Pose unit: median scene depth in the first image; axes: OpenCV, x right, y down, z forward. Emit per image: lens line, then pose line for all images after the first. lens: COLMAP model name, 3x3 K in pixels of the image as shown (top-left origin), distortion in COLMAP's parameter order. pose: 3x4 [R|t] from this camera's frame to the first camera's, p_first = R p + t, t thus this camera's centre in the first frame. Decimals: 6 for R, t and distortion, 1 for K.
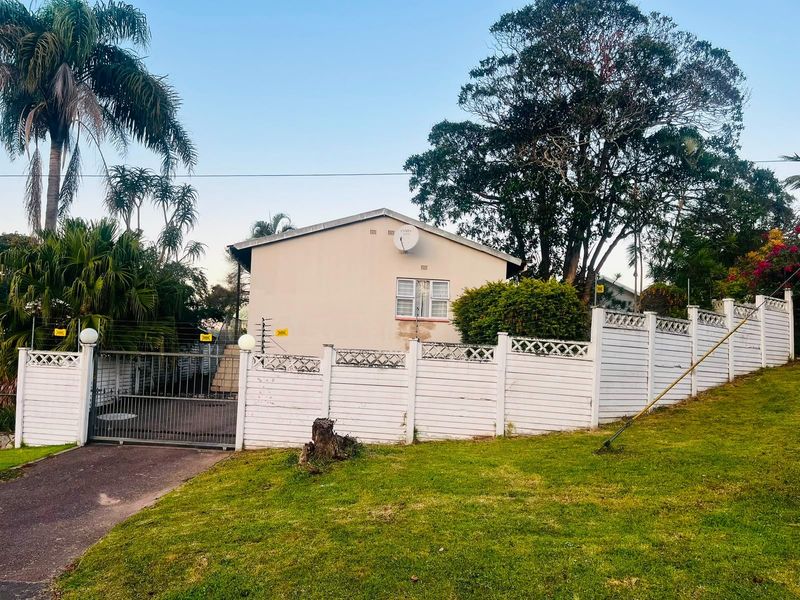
lens RADIAL K [[647.5, 0, 399.8], [0, 647.5, 297.6], [0, 0, 1]] dist [0.037004, -0.040929]
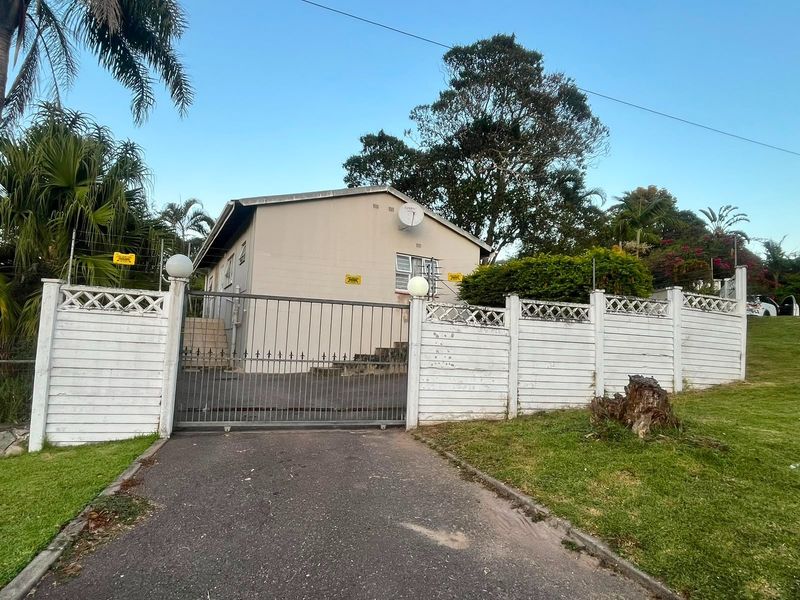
lens RADIAL K [[459.7, 0, 400.2], [0, 459.7, 299.7], [0, 0, 1]] dist [-0.005500, 0.002273]
pose [[0.907597, 0.041381, 0.417799, -0.467617], [-0.035214, 0.999127, -0.022462, 0.094185], [-0.418364, 0.005674, 0.908262, 0.495344]]
